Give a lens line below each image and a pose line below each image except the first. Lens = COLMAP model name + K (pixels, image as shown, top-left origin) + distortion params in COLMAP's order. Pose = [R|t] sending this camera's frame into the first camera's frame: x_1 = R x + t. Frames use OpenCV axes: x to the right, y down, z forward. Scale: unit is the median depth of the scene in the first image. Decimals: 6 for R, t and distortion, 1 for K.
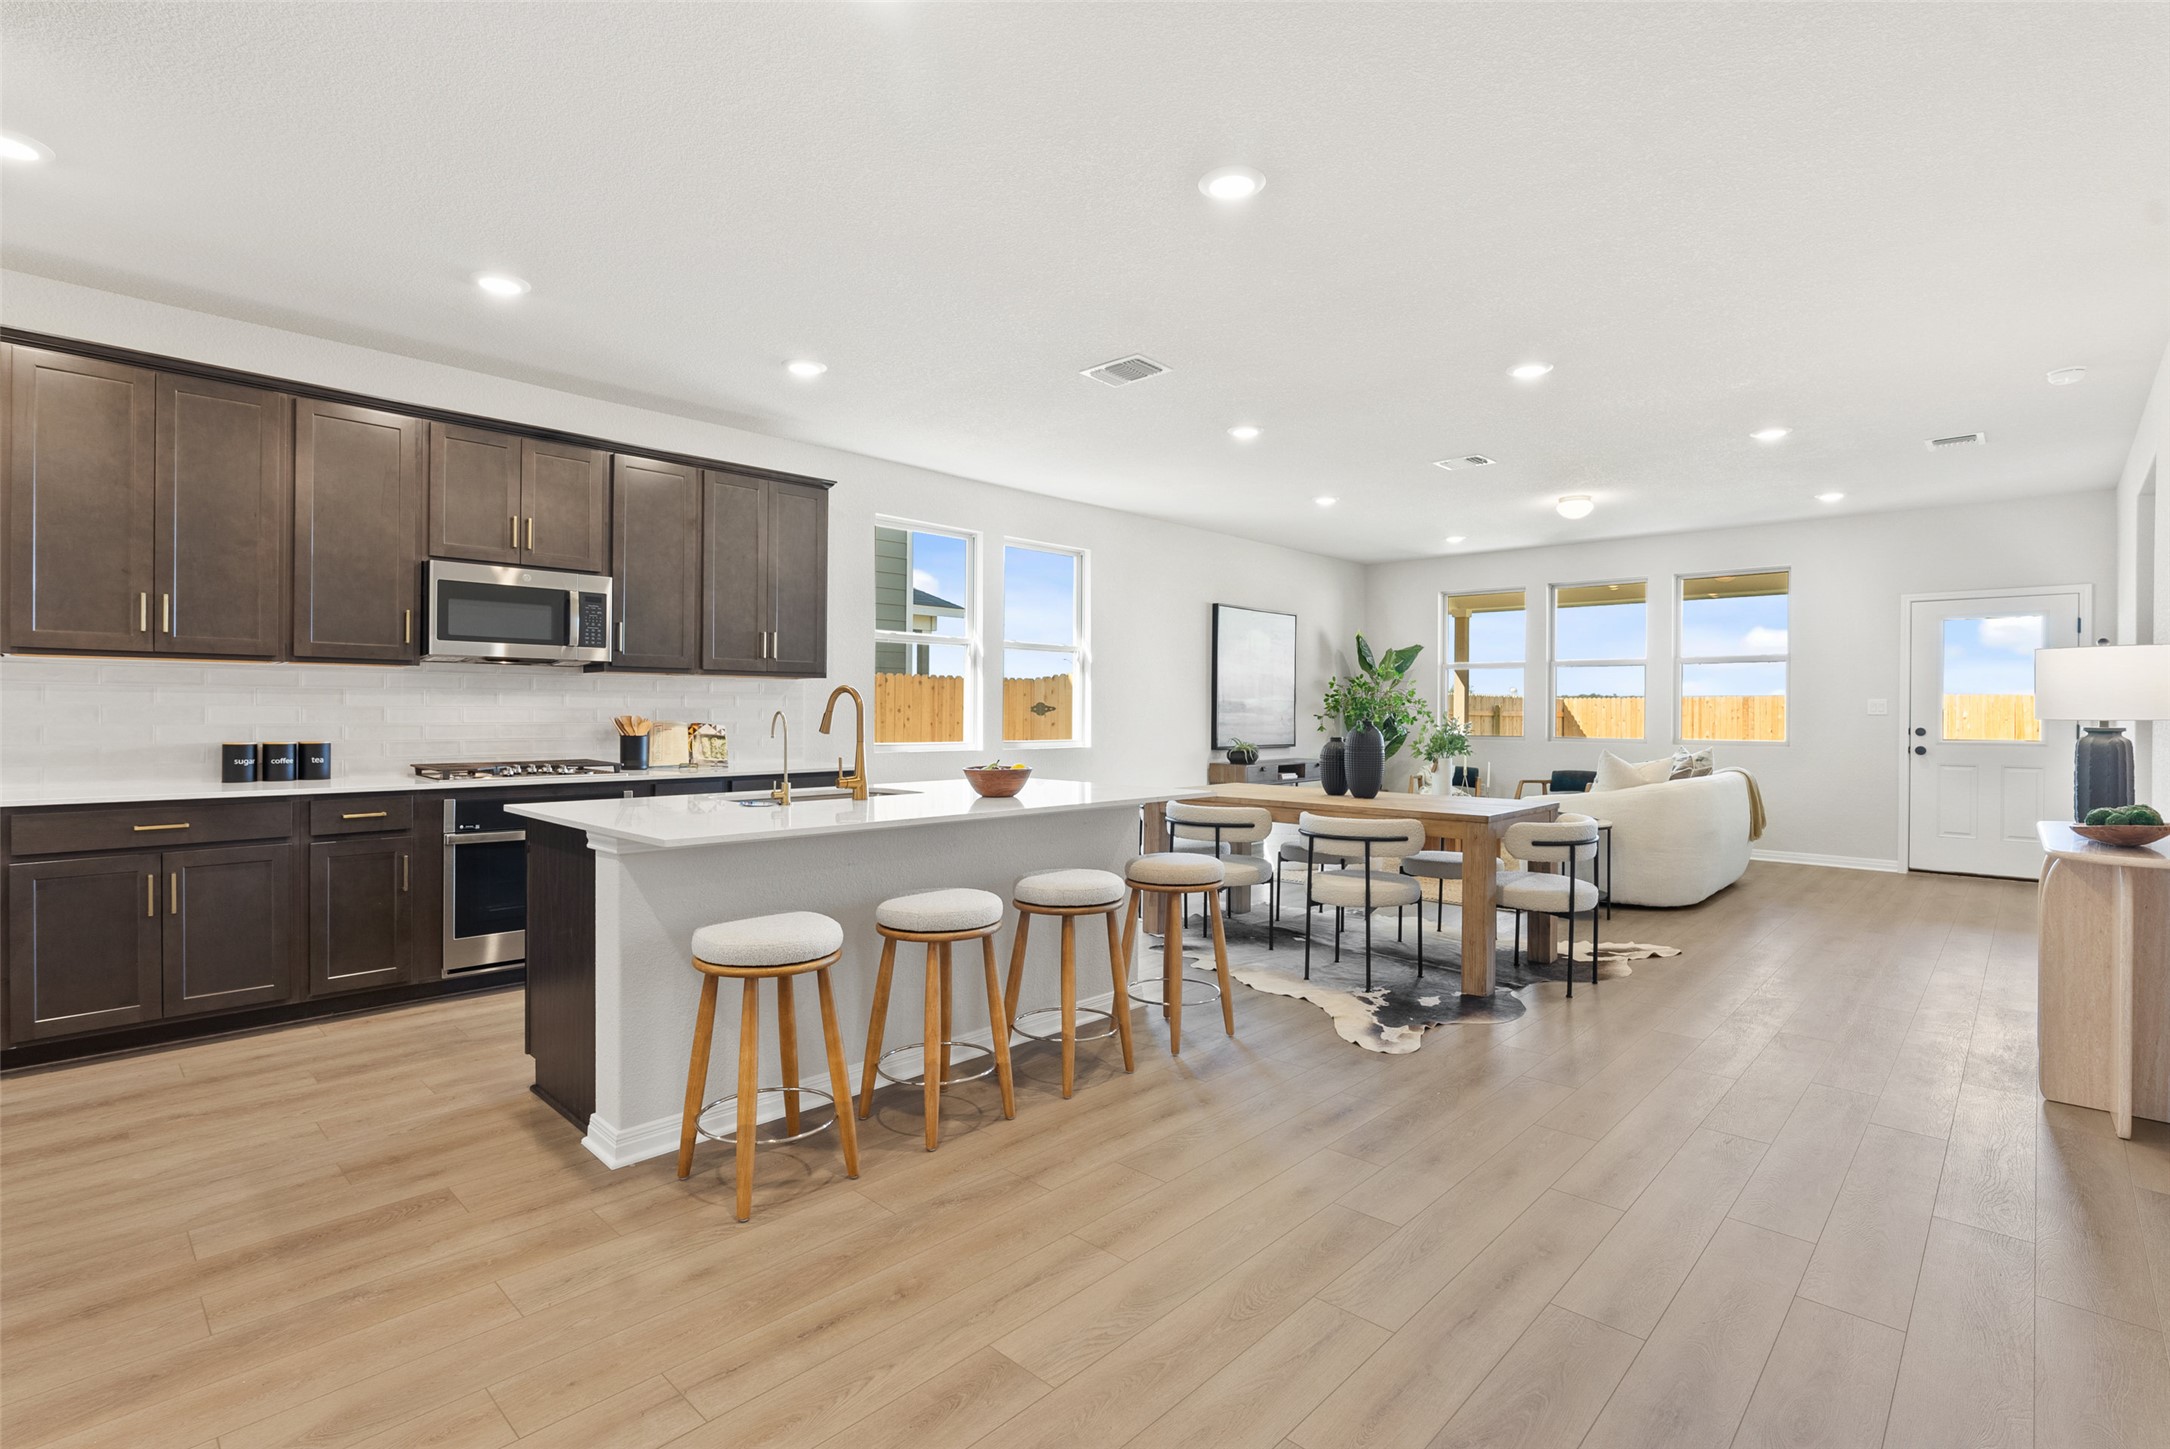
lens RADIAL K [[1053.1, 0, 1087.8], [0, 1053.1, 716.2], [0, 0, 1]] dist [-0.000532, -0.000528]
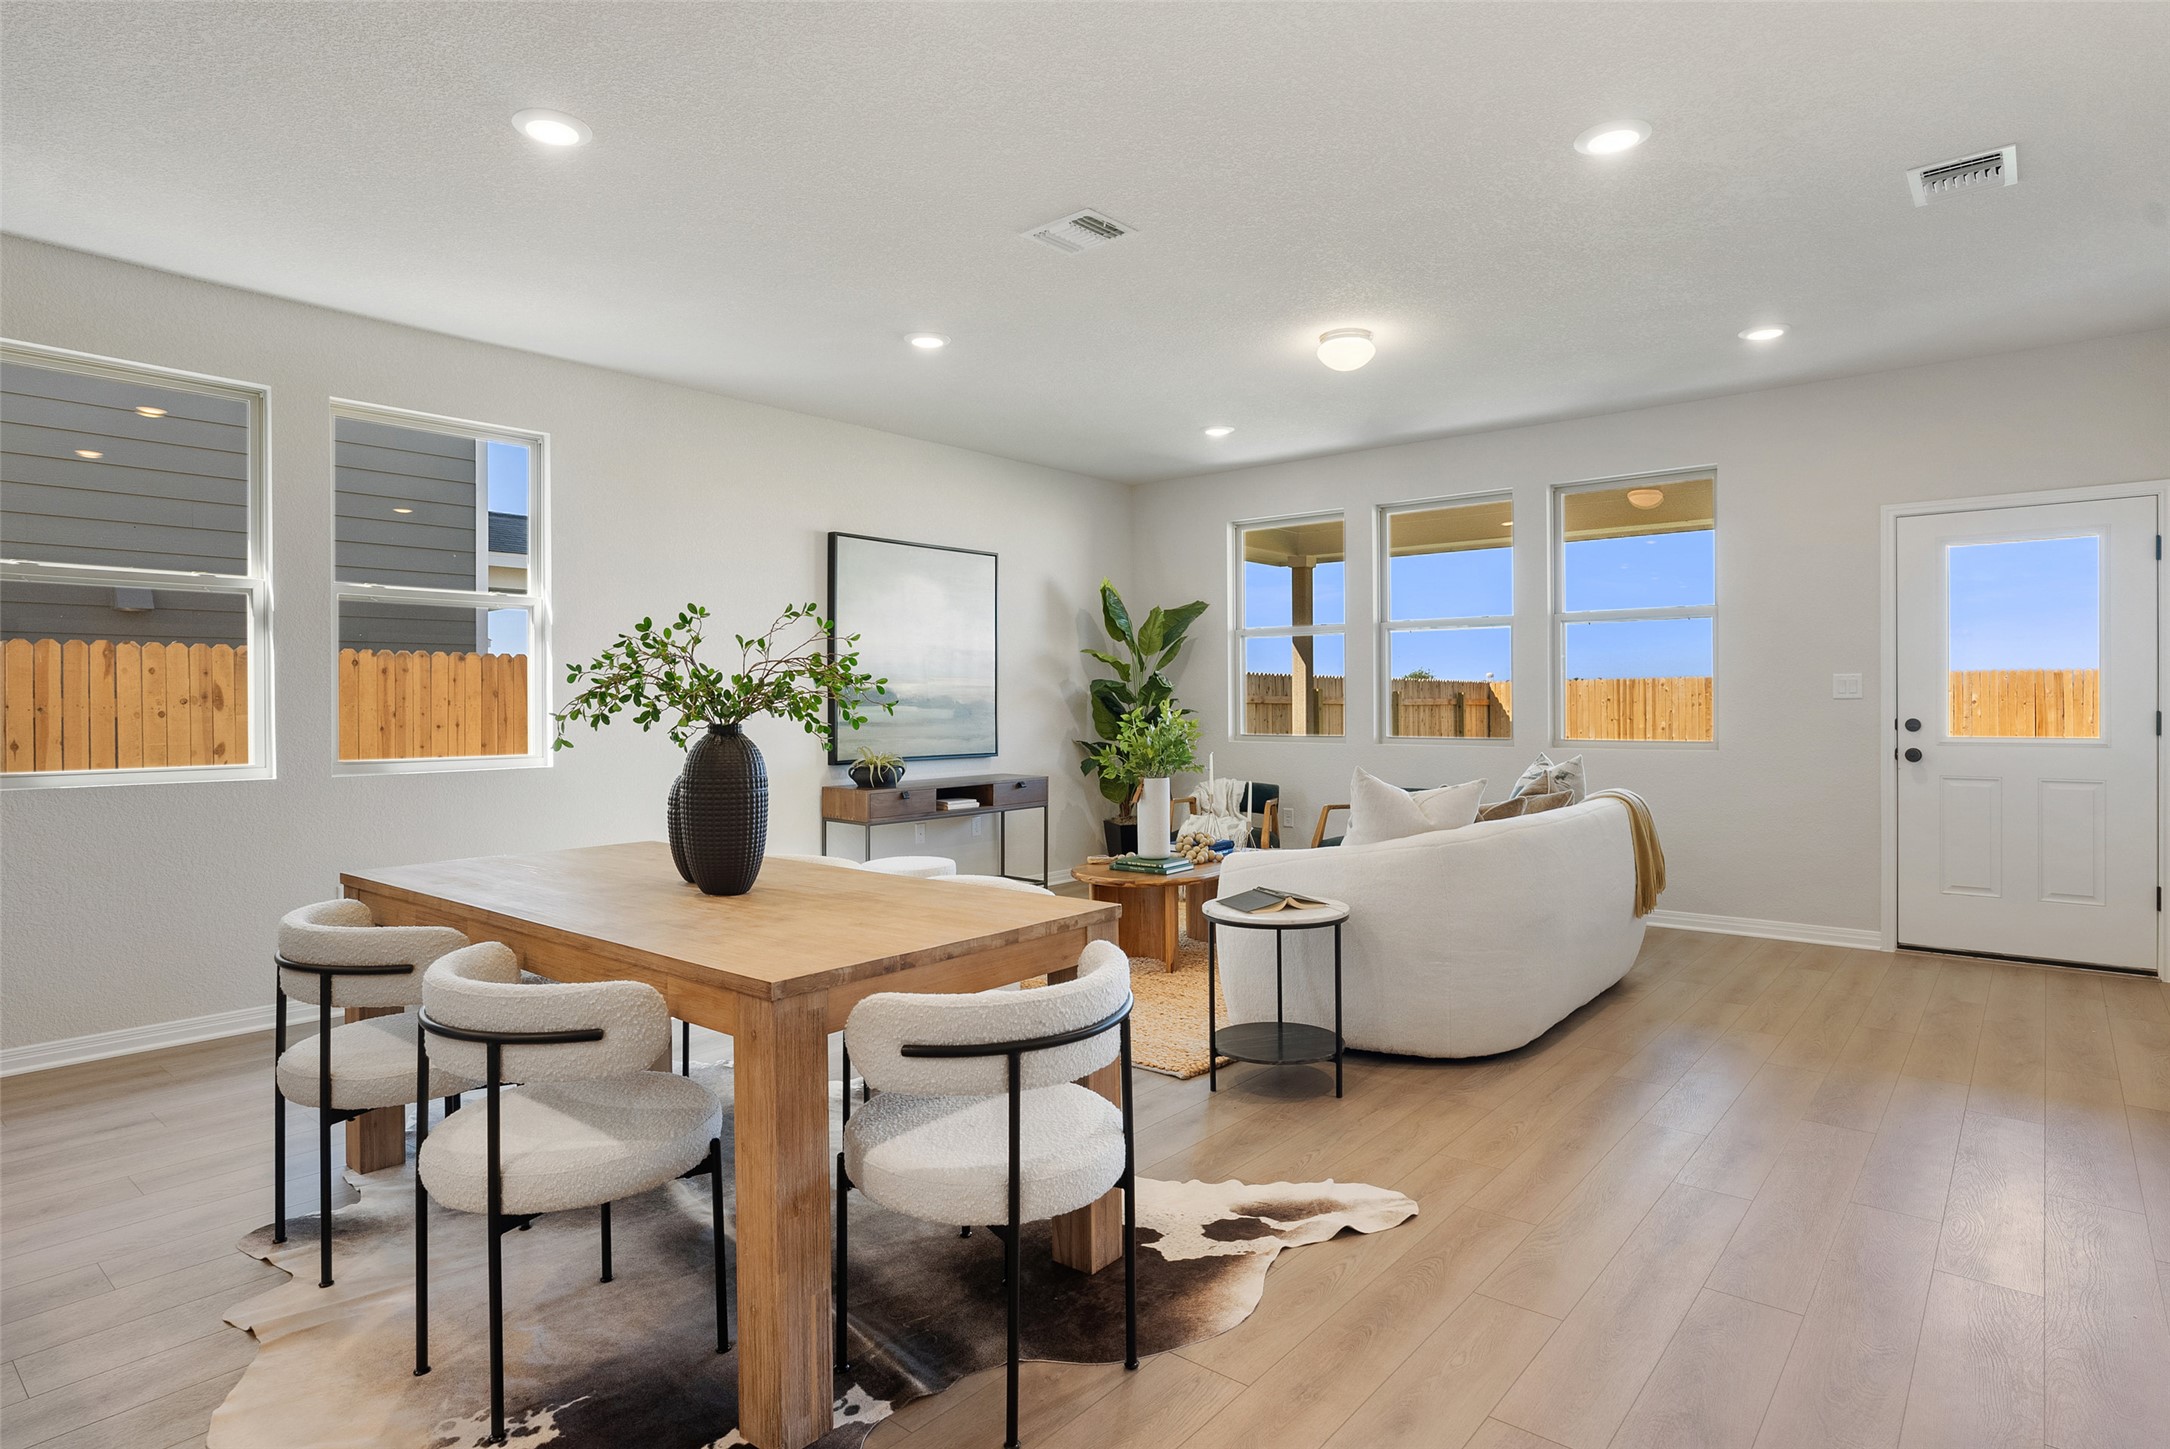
lens RADIAL K [[1171.4, 0, 1081.6], [0, 1171.4, 710.6], [0, 0, 1]] dist [-0.025450, 0.003287]
pose [[0.999095, -0.010679, 0.041176, 0.265302], [0.010631, 0.999943, 0.001382, -0.000057], [-0.041189, -0.000943, 0.999151, 0.328865]]
